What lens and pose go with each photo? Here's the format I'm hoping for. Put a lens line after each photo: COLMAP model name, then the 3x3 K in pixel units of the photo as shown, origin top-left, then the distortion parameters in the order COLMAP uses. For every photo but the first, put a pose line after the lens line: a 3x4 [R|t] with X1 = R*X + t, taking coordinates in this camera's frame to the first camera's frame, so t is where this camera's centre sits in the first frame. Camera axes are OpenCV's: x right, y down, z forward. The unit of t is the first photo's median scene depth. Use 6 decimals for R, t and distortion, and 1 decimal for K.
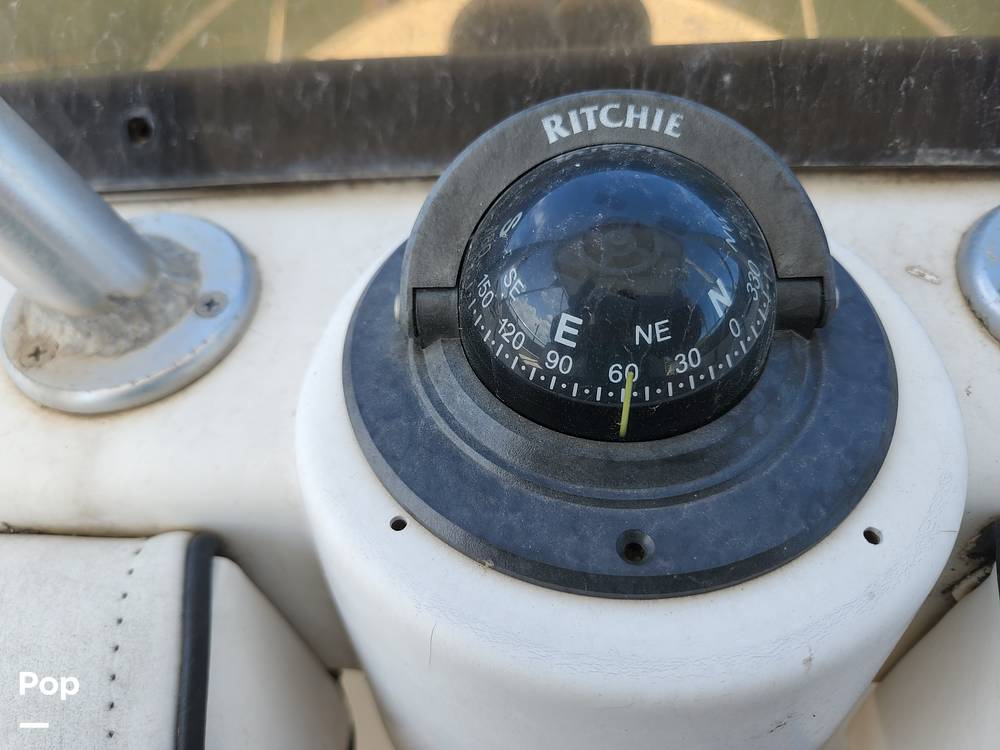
lens RADIAL K [[676.0, 0, 489.7], [0, 676.0, 373.2], [0, 0, 1]] dist [-0.008638, -0.005375]
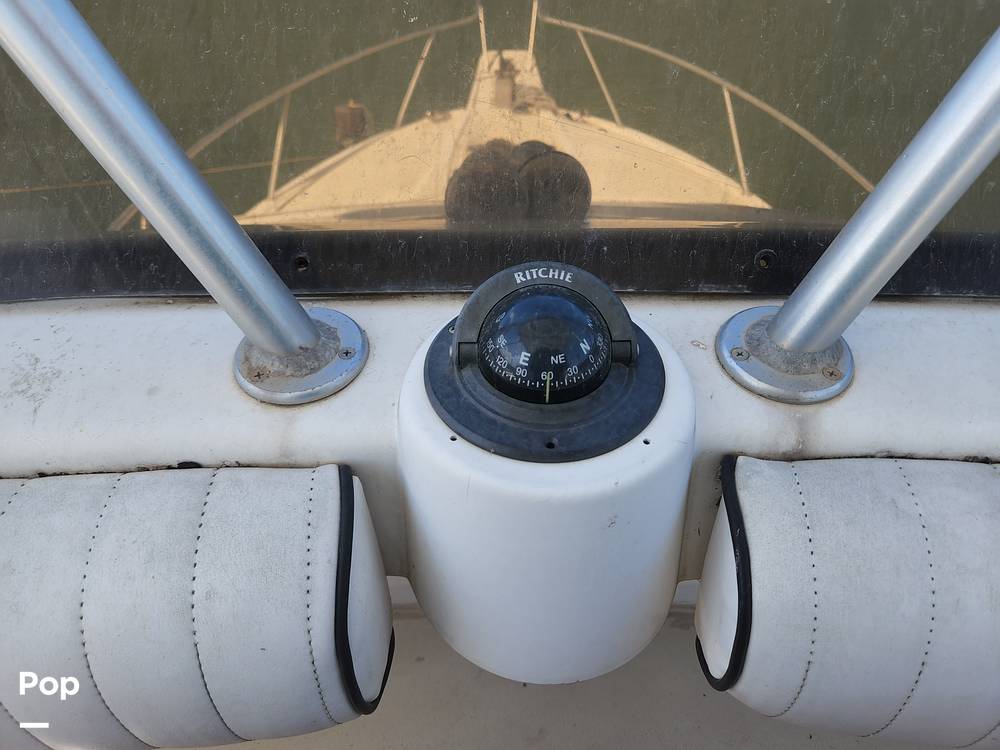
lens RADIAL K [[666.9, 0, 508.5], [0, 666.9, 378.7], [0, 0, 1]] dist [0.030396, -0.004002]
pose [[0.997129, 0.014192, 0.074381, -0.113124], [-0.004190, 0.991115, -0.132941, 0.306394], [-0.075607, 0.132248, 0.988329, -1.279990]]
